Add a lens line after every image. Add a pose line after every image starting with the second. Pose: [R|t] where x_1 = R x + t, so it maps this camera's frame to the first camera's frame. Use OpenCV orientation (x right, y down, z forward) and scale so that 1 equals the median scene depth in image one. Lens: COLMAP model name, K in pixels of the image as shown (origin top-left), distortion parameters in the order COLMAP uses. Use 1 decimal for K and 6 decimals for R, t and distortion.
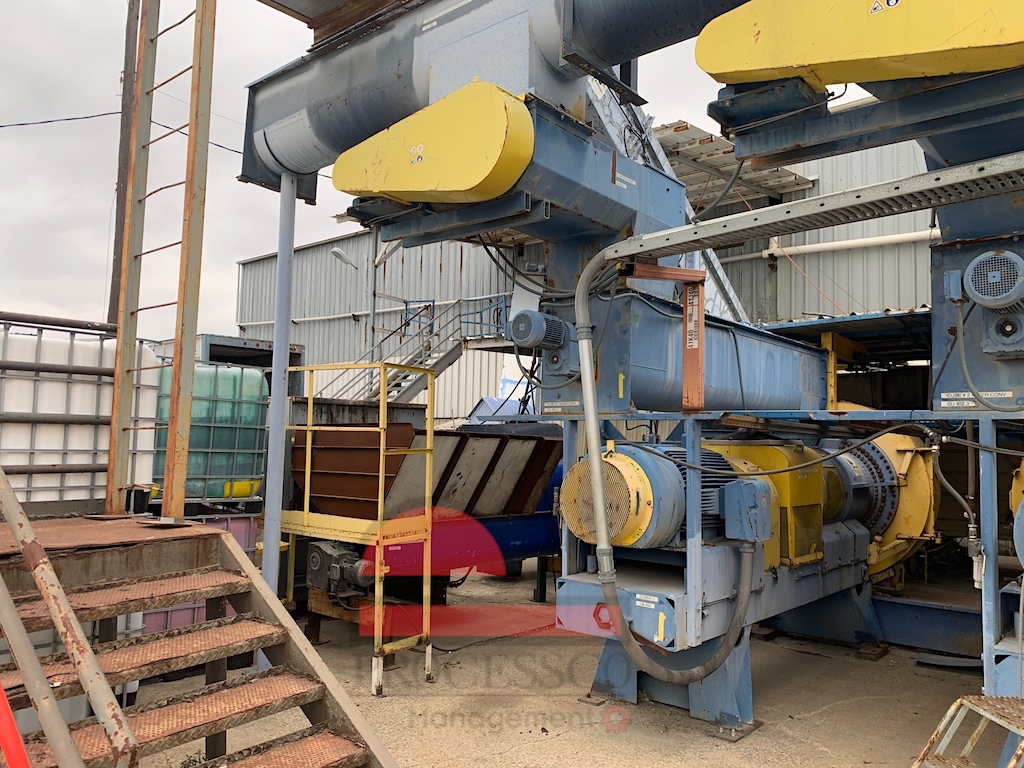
lens RADIAL K [[784.1, 0, 519.0], [0, 784.1, 389.2], [0, 0, 1]] dist [0.047959, -0.063742]
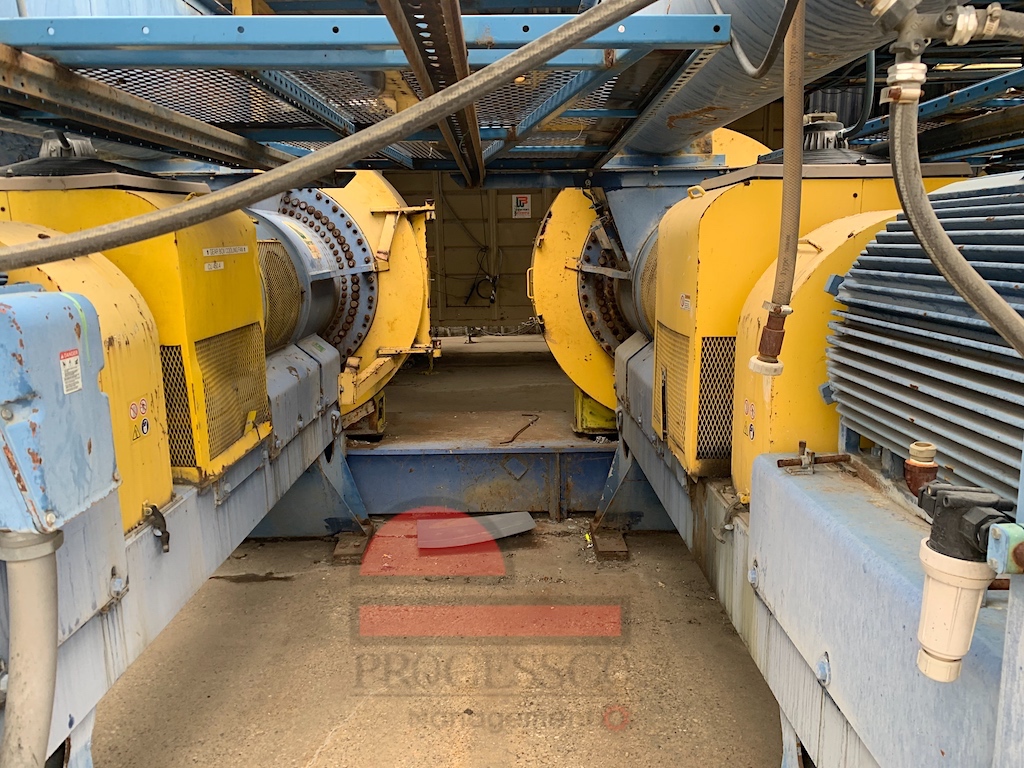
lens RADIAL K [[751.3, 0, 512.0], [0, 751.3, 384.0], [0, 0, 1]] dist [0.076071, -0.000814]
pose [[0.762321, -0.156235, 0.628058, 0.210463], [-0.017378, 0.965134, 0.261180, 0.060755], [-0.646965, -0.210018, 0.733027, 0.571070]]
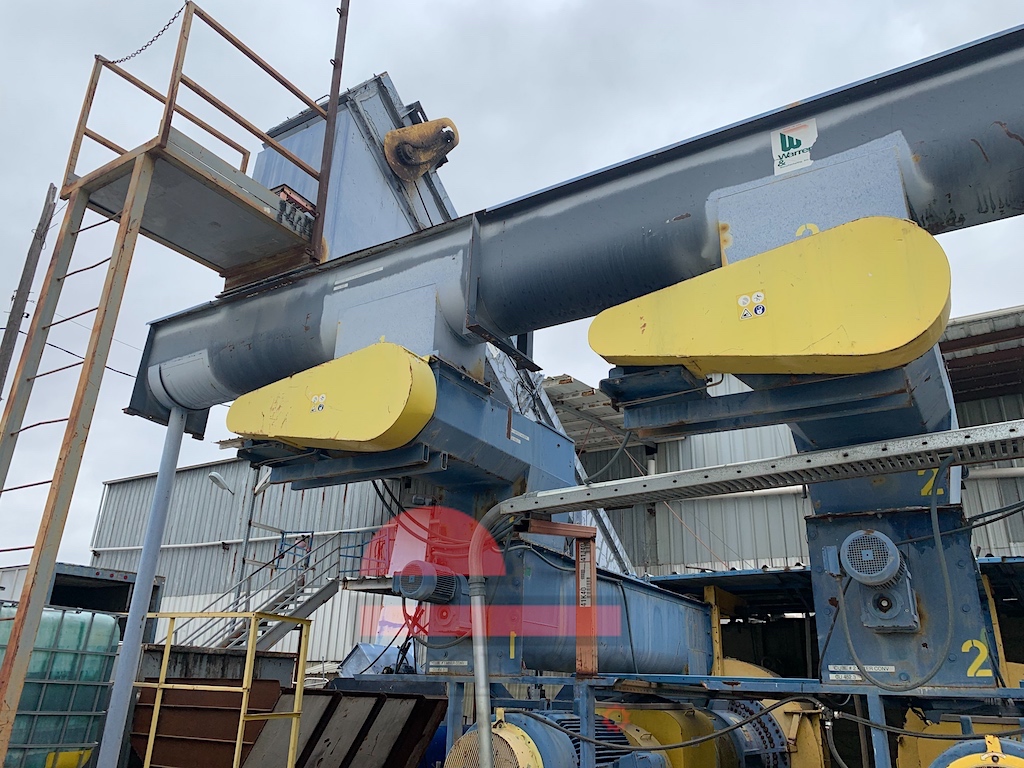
lens RADIAL K [[782.2, 0, 513.3], [0, 782.2, 382.0], [0, 0, 1]] dist [0.037777, -0.042483]
pose [[0.989404, 0.060286, 0.132082, -0.011346], [-0.018500, 0.954651, -0.297151, -0.020869], [-0.144007, 0.291559, 0.945651, 0.001724]]
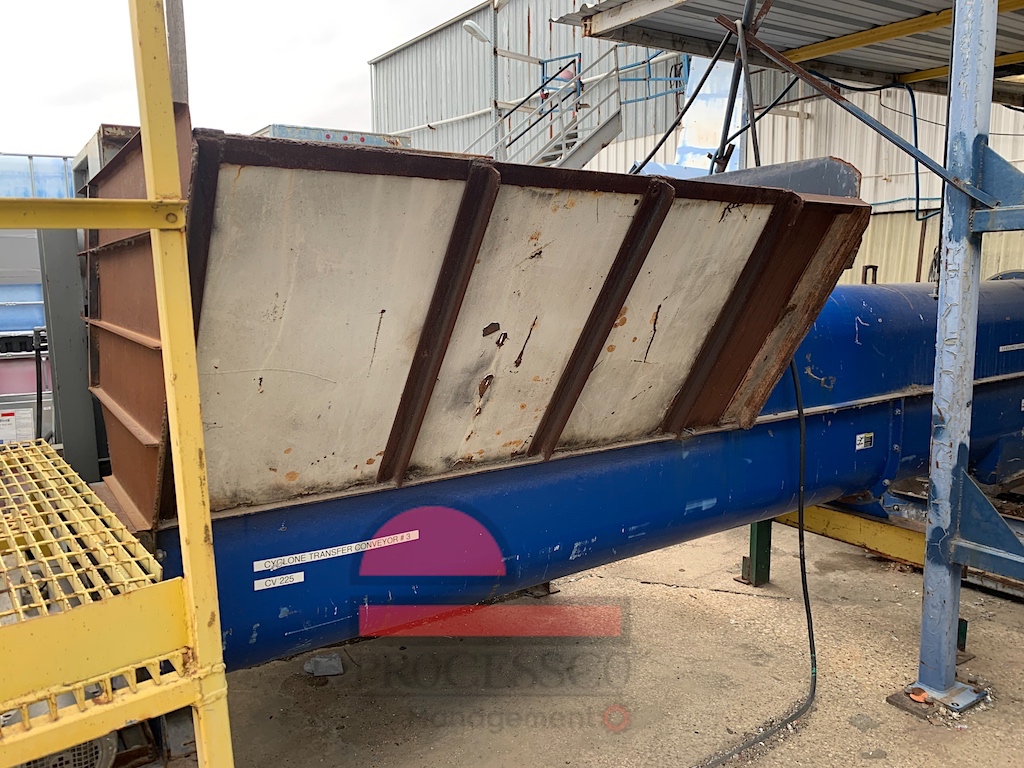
lens RADIAL K [[782.2, 0, 513.3], [0, 782.2, 382.0], [0, 0, 1]] dist [0.037777, -0.042483]
pose [[0.970575, -0.002256, -0.240788, -0.001295], [0.052135, 0.978207, 0.200982, 0.077140], [0.235087, -0.207622, 0.949541, 0.799478]]
